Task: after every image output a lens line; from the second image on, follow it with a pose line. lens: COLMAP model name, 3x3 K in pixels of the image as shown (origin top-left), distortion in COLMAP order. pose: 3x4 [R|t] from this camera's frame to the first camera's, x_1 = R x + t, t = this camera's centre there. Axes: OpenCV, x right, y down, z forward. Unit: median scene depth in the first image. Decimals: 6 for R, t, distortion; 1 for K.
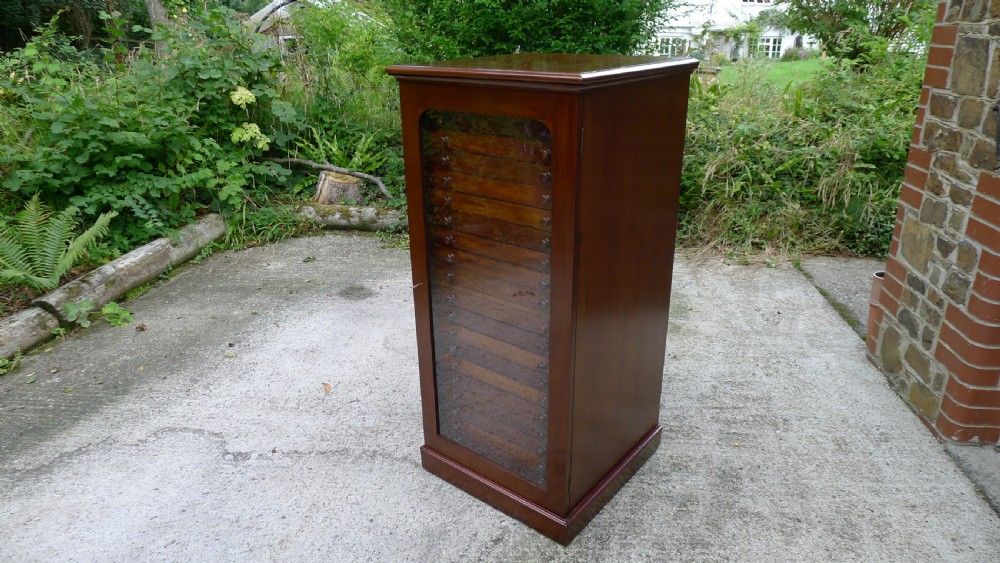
lens RADIAL K [[651.5, 0, 500.8], [0, 651.5, 284.8], [0, 0, 1]] dist [-0.054136, 0.015545]
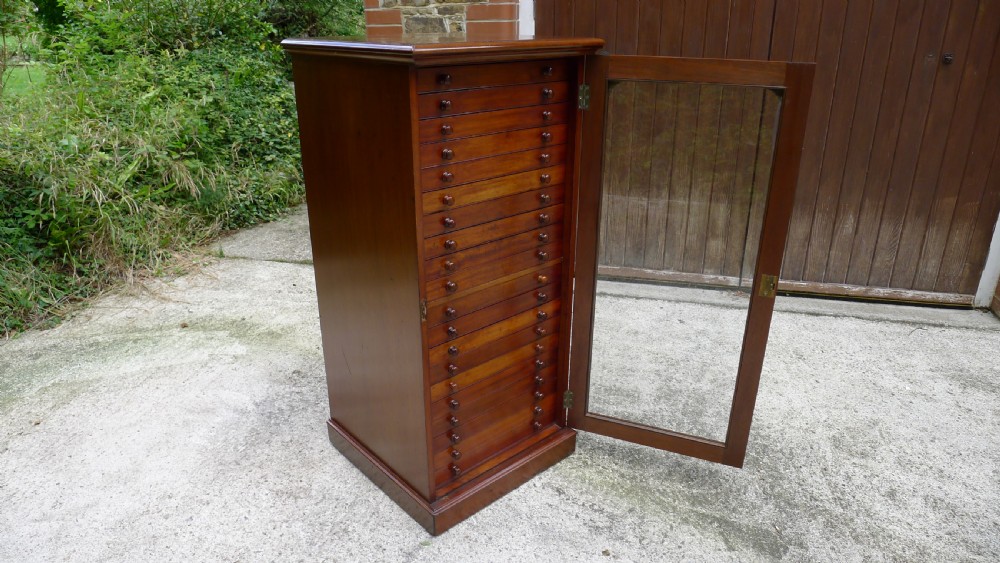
lens RADIAL K [[651.5, 0, 492.3], [0, 651.5, 283.9], [0, 0, 1]] dist [-0.054136, 0.015545]
pose [[0.166907, -0.366378, 0.915374, -0.458218], [0.378156, 0.881186, 0.283743, -0.128508], [-0.910571, 0.298796, 0.285624, 0.369817]]
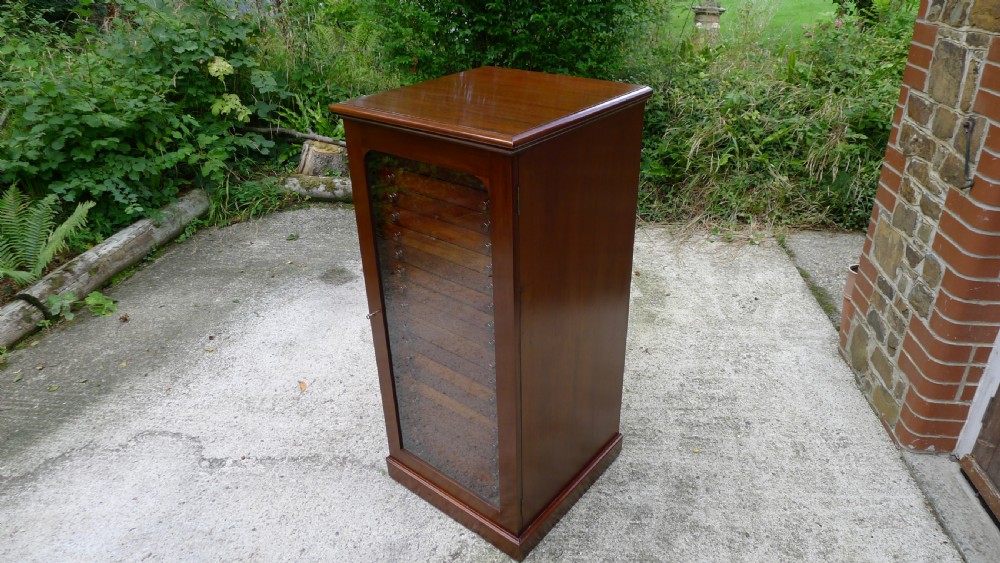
lens RADIAL K [[651.5, 0, 499.9], [0, 651.5, 281.0], [0, 0, 1]] dist [-0.054136, 0.015545]
pose [[0.999891, -0.006658, -0.013191, 0.044264], [0.007909, 0.995236, 0.097178, -0.078281], [0.012482, -0.097272, 0.995180, 0.001616]]
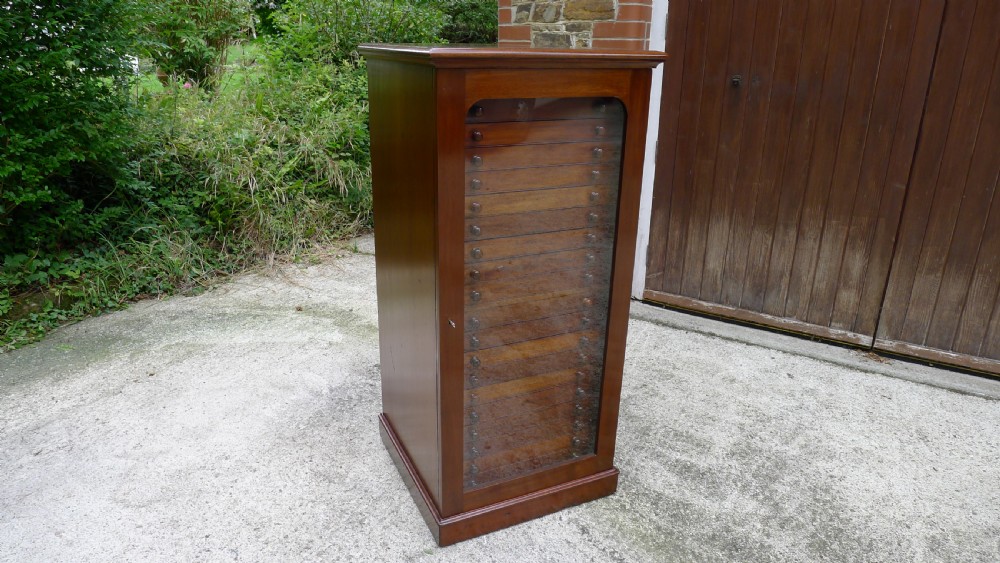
lens RADIAL K [[651.5, 0, 496.4], [0, 651.5, 285.3], [0, 0, 1]] dist [-0.054136, 0.015545]
pose [[0.441662, -0.299078, 0.845864, -0.416525], [0.321721, 0.932896, 0.161866, -0.082503], [-0.837514, 0.200642, 0.508245, 0.284291]]
